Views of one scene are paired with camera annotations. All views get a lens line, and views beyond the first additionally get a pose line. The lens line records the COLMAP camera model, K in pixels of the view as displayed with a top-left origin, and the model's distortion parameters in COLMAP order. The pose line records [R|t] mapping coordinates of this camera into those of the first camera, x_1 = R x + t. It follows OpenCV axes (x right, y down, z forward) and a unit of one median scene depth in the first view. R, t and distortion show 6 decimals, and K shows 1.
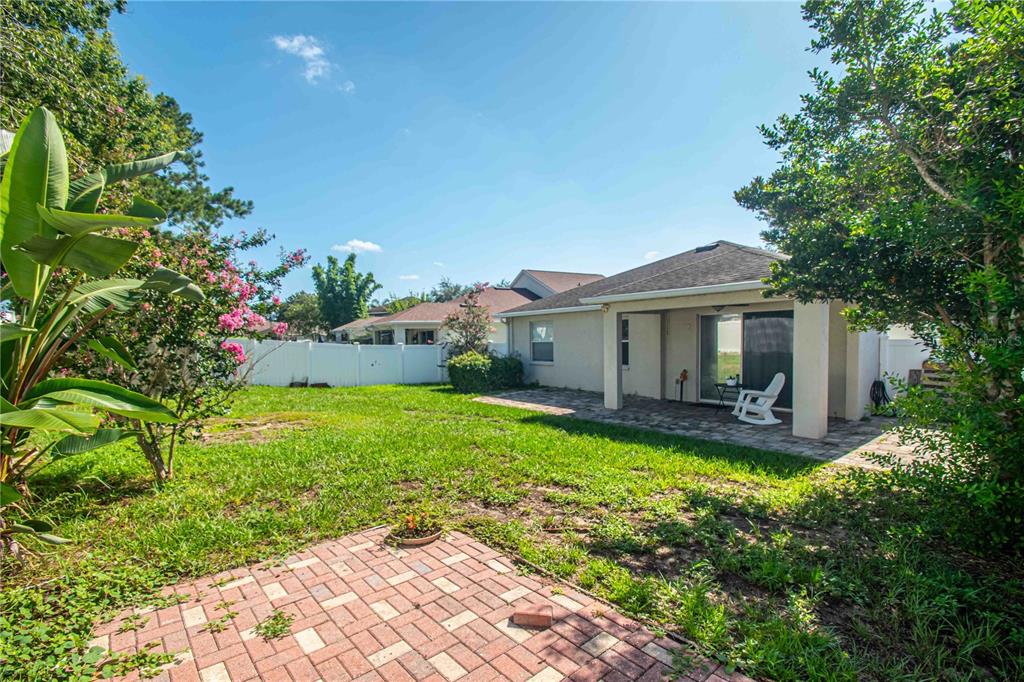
lens RADIAL K [[462.1, 0, 512.0], [0, 462.1, 341.0], [0, 0, 1]] dist [-0.013547, -0.000186]
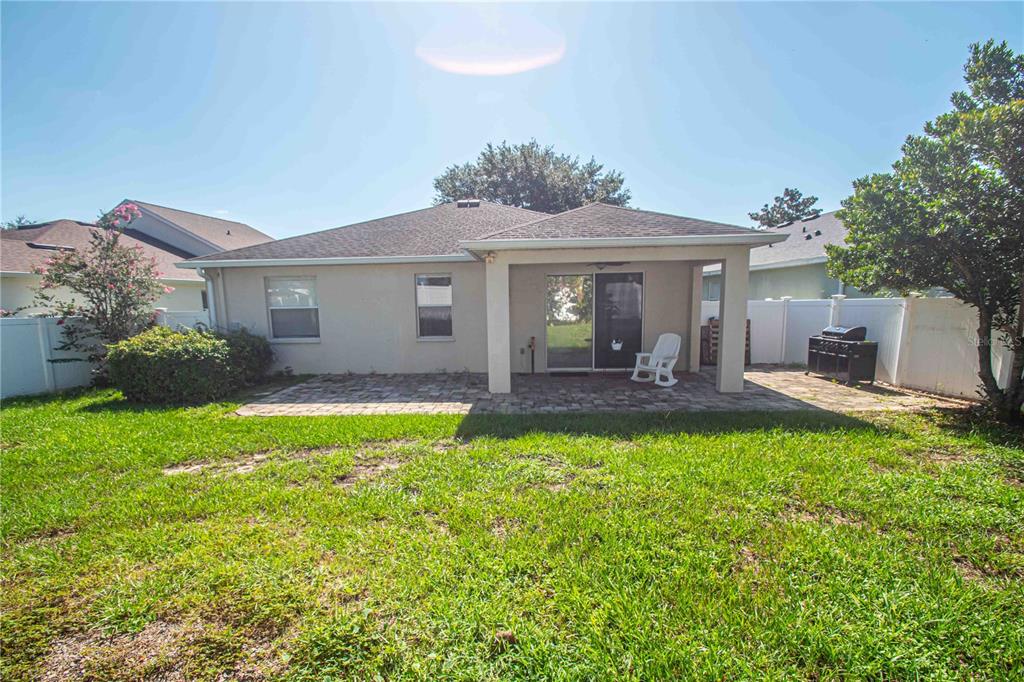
lens RADIAL K [[462.1, 0, 512.0], [0, 462.1, 341.0], [0, 0, 1]] dist [-0.013547, -0.000186]
pose [[0.647159, -0.060103, 0.759982, -0.267336], [0.010839, 0.997512, 0.069658, 0.008065], [-0.762278, -0.036842, 0.646200, 0.401670]]
